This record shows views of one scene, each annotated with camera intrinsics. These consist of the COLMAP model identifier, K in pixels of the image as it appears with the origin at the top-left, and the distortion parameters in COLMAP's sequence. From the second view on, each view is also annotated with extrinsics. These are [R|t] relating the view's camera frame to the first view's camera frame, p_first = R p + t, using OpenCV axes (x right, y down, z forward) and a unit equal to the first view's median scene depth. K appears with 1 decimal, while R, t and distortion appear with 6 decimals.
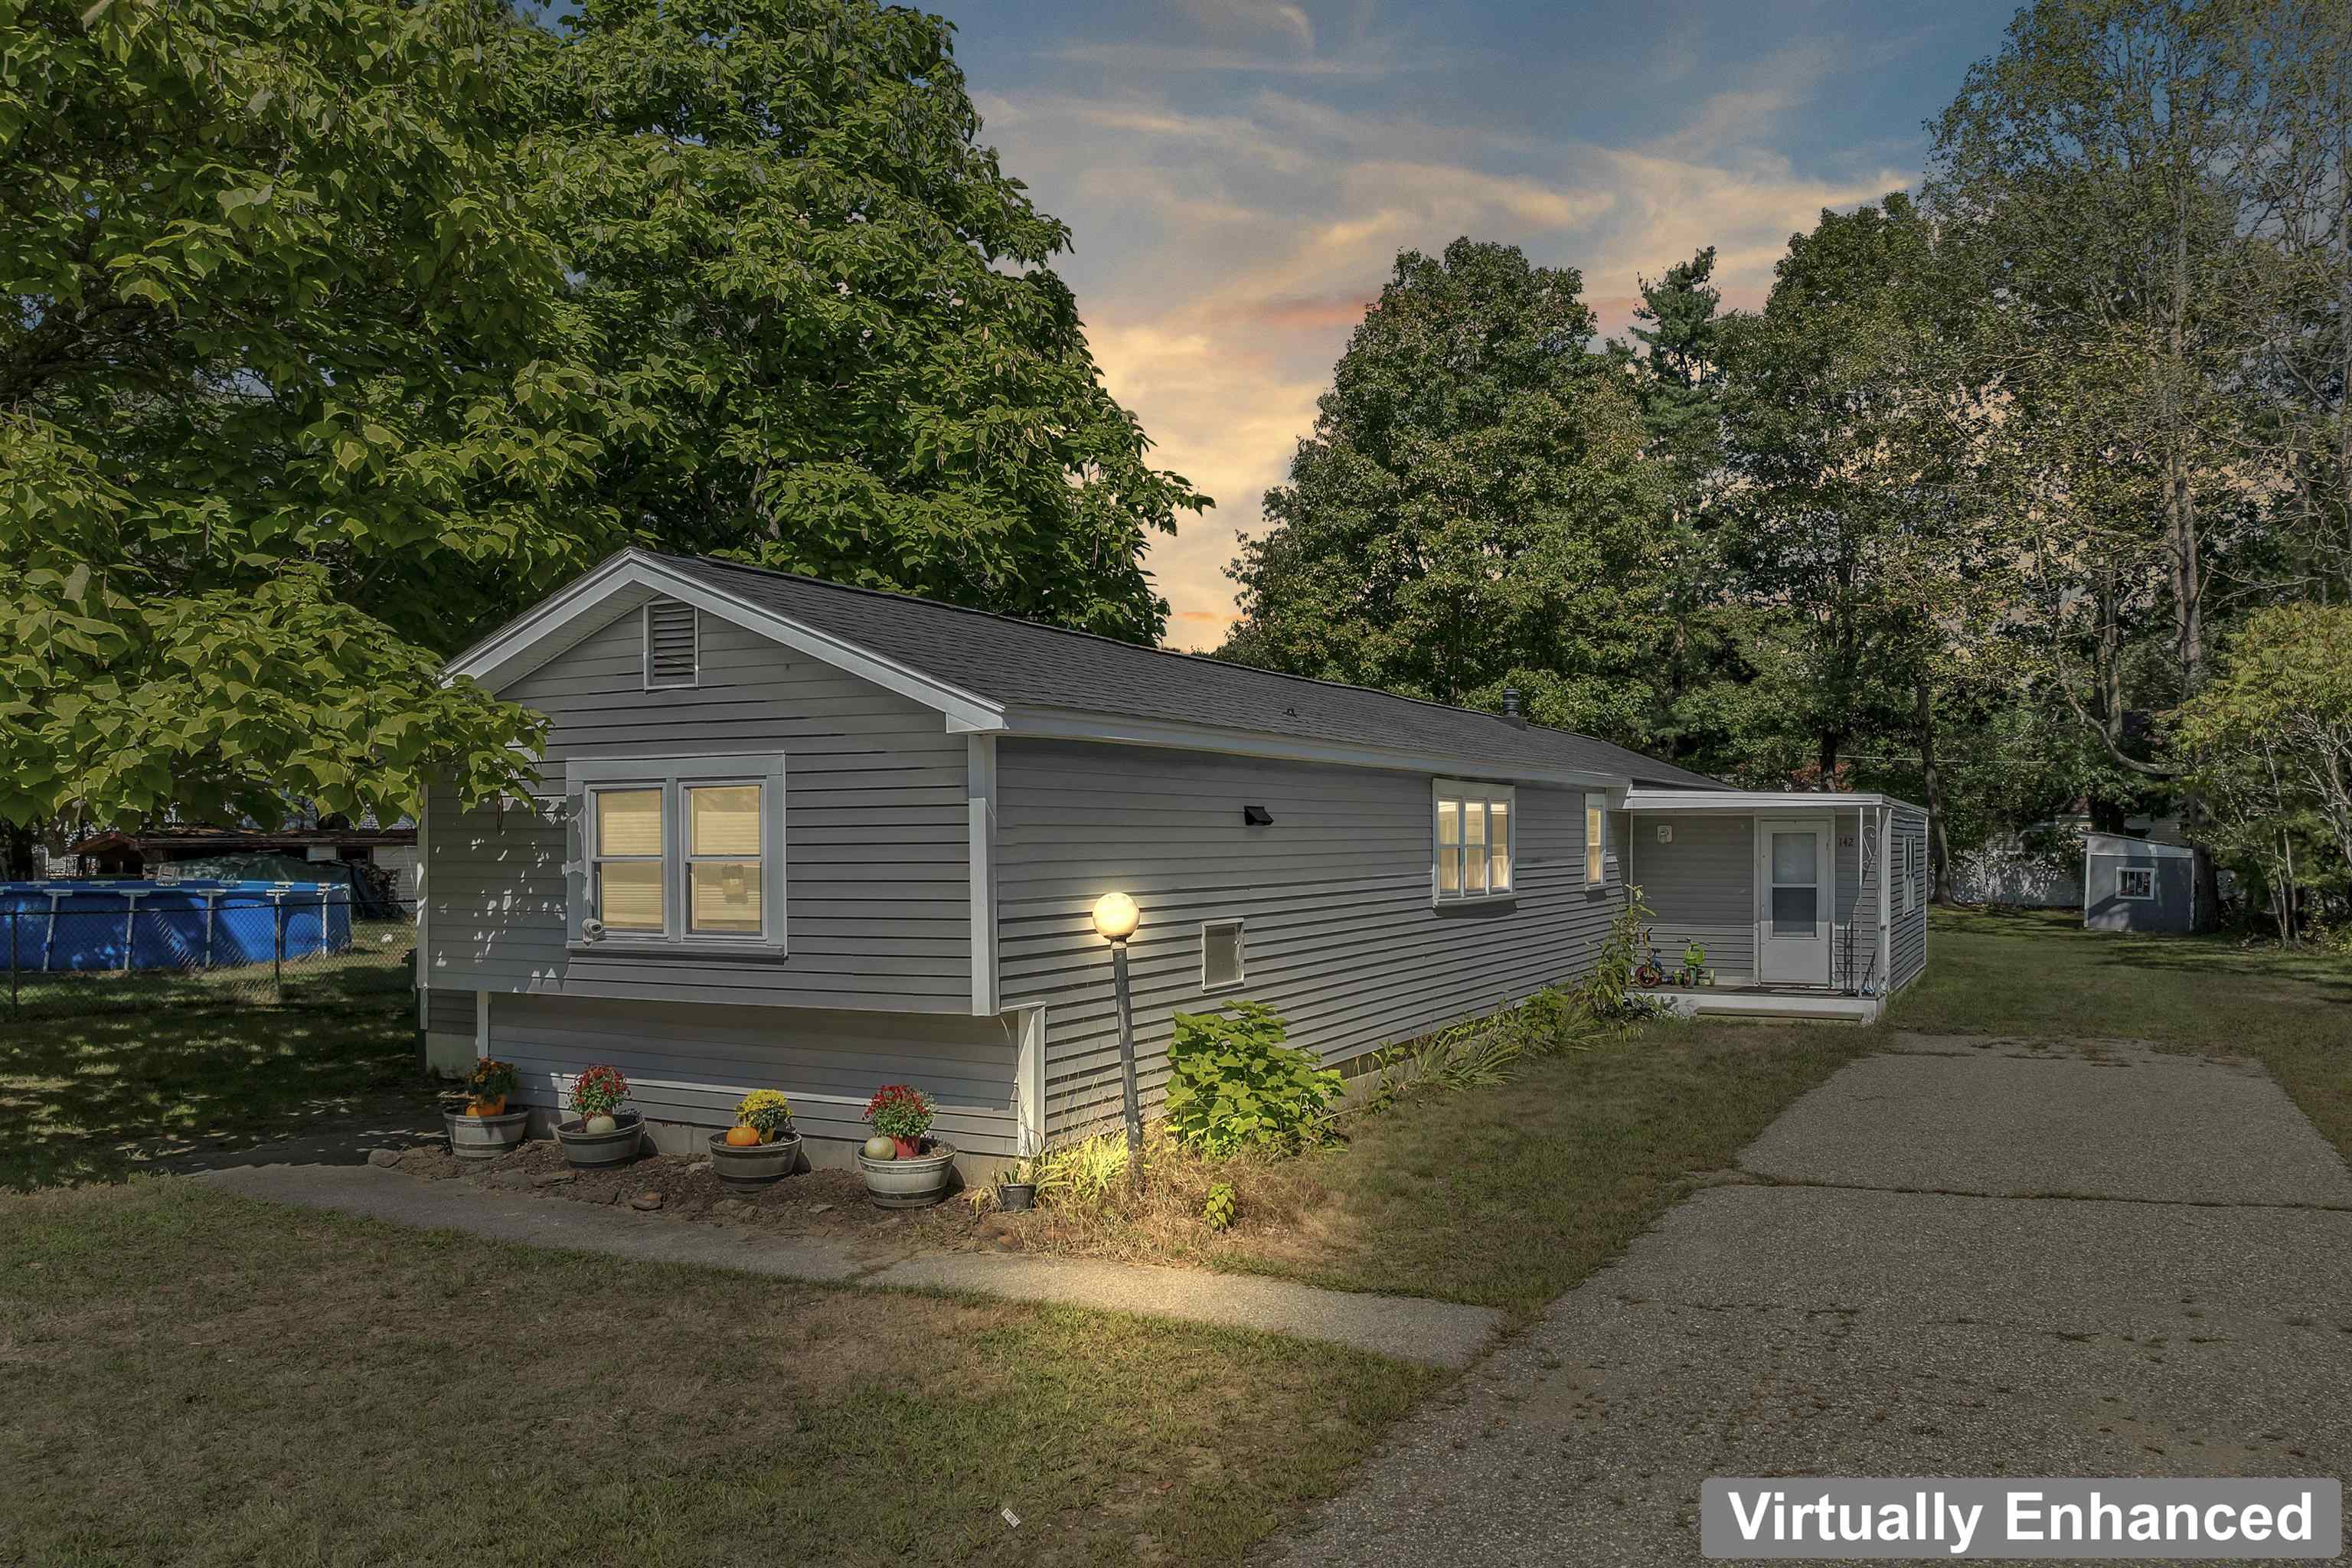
lens RADIAL K [[1706.5, 0, 1224.9], [0, 1706.5, 850.0], [0, 0, 1]] dist [-0.024233, -0.004412]
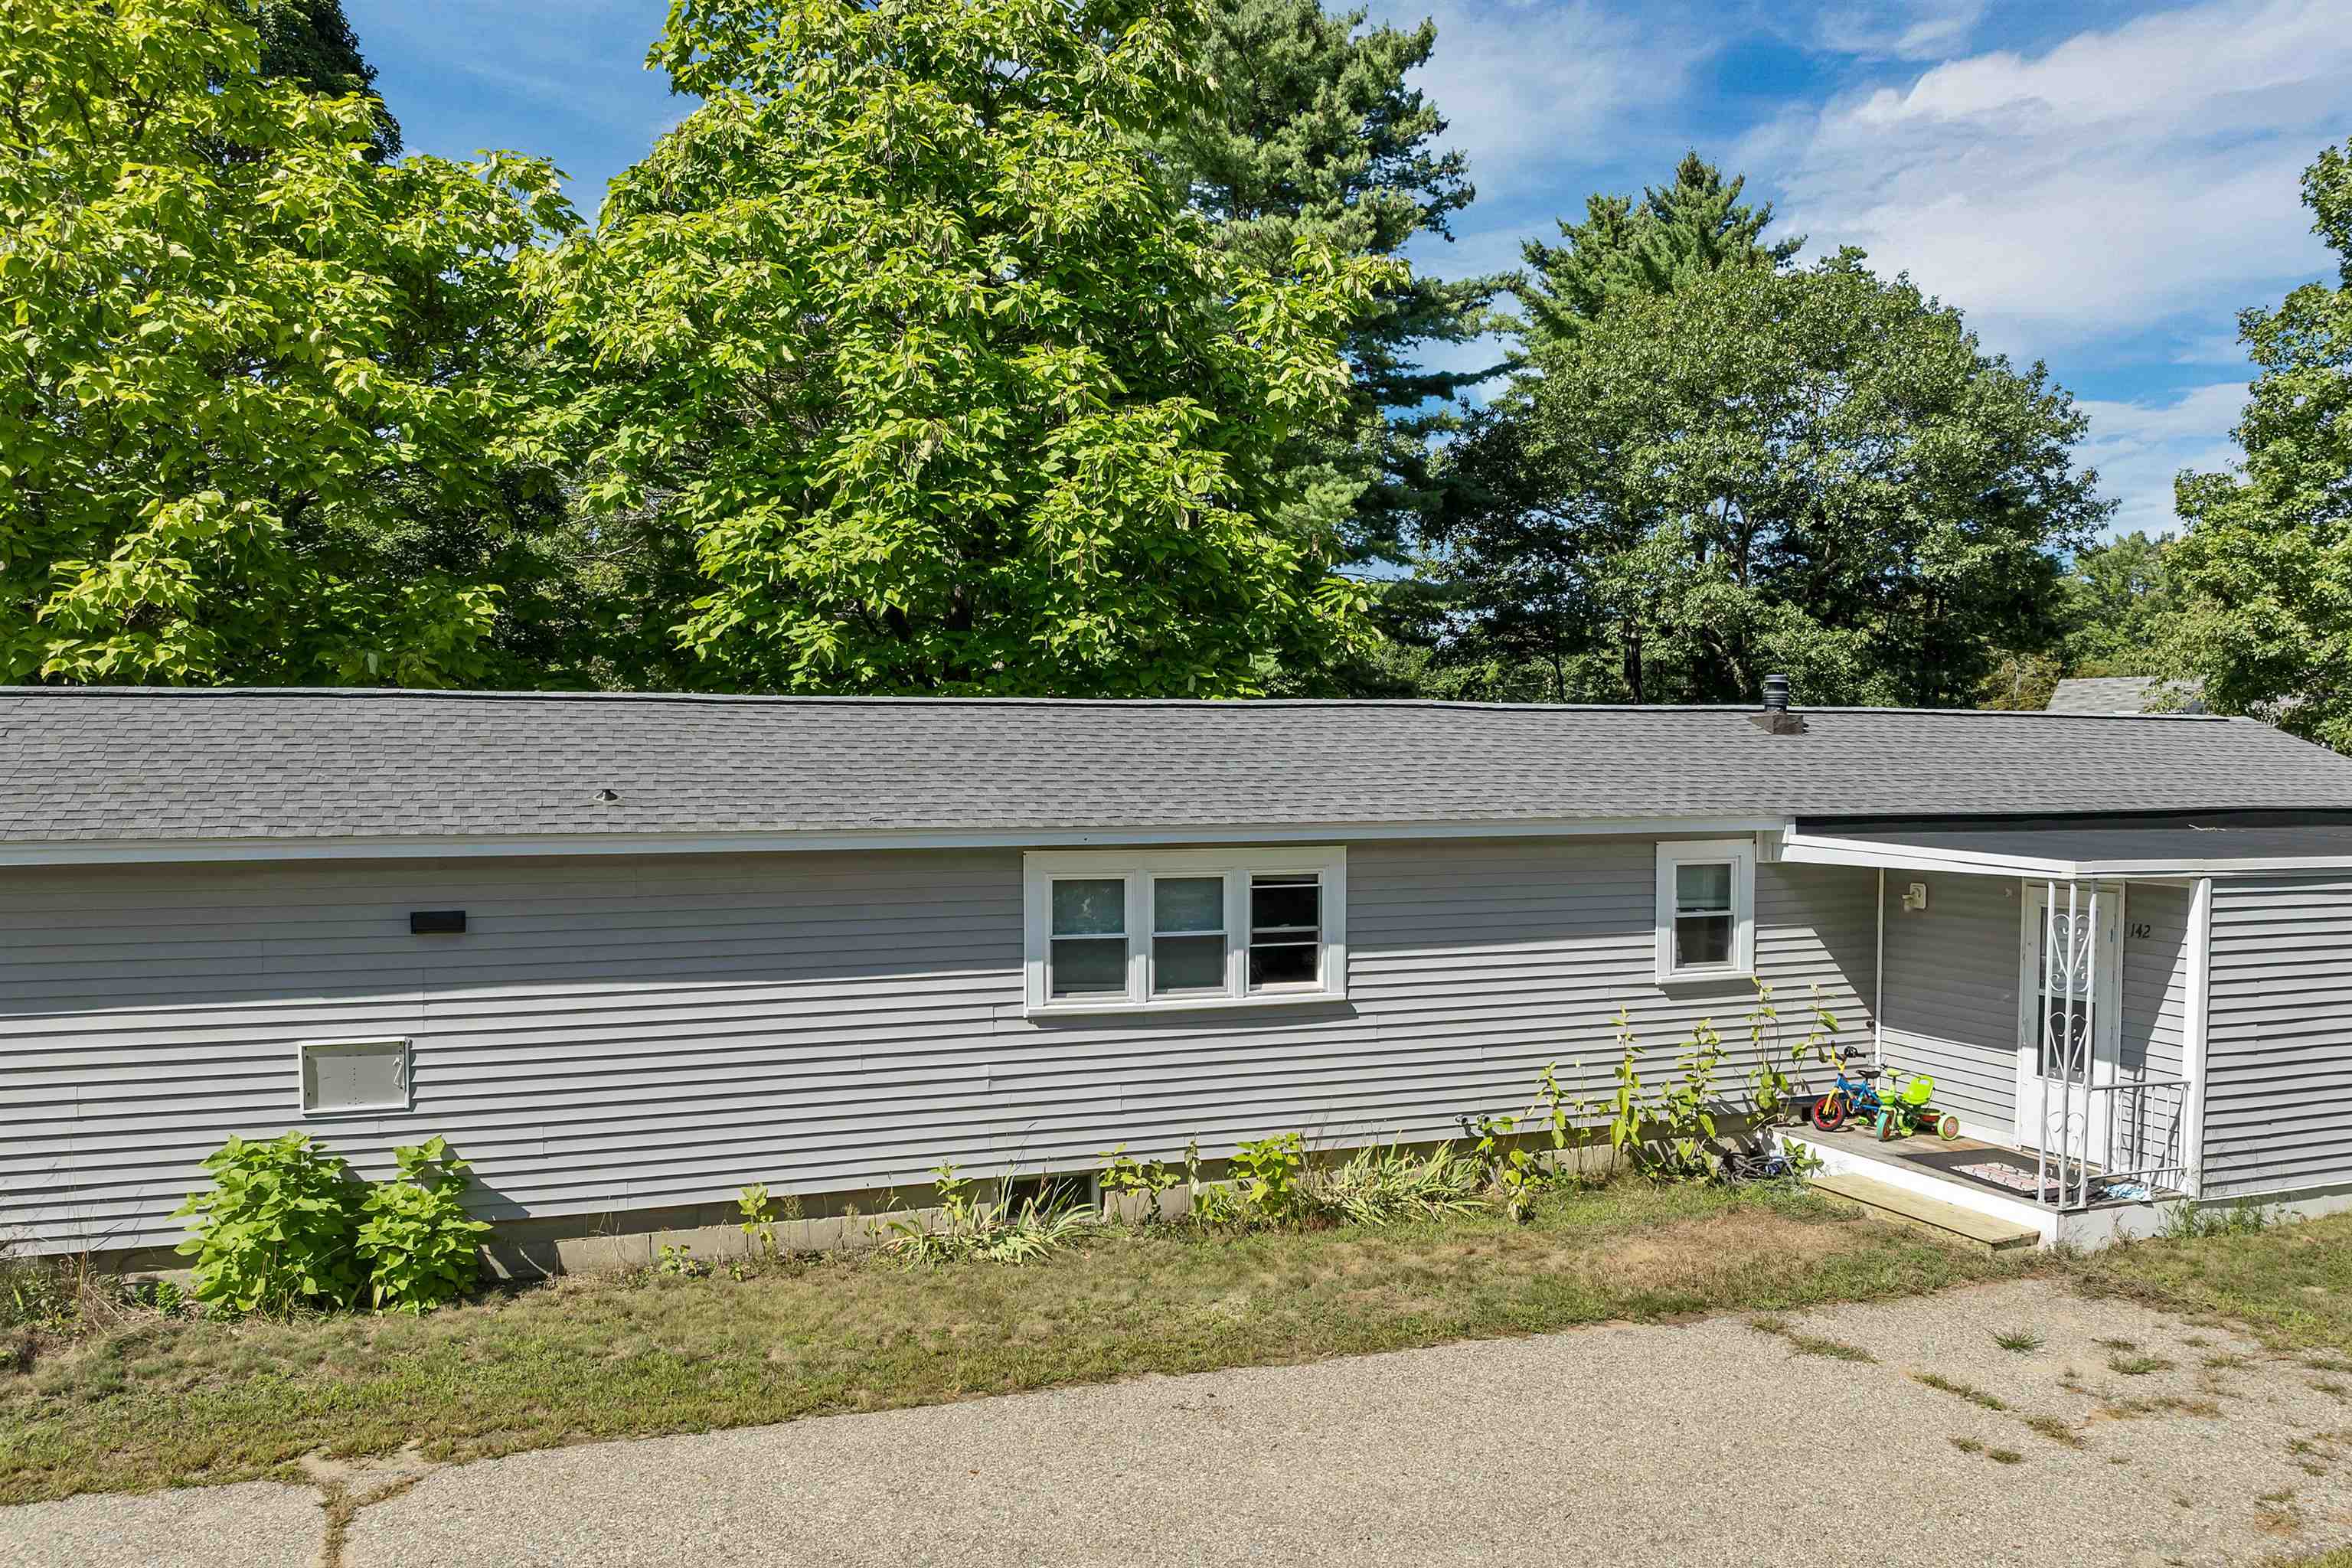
lens RADIAL K [[1706.5, 0, 1309.9], [0, 1706.5, 824.3], [0, 0, 1]] dist [-0.024233, -0.004412]
pose [[0.743249, 0.026249, -0.668499, 0.546949], [-0.006363, 0.999462, 0.032170, -0.059277], [0.668984, -0.019656, 0.743017, 0.372278]]
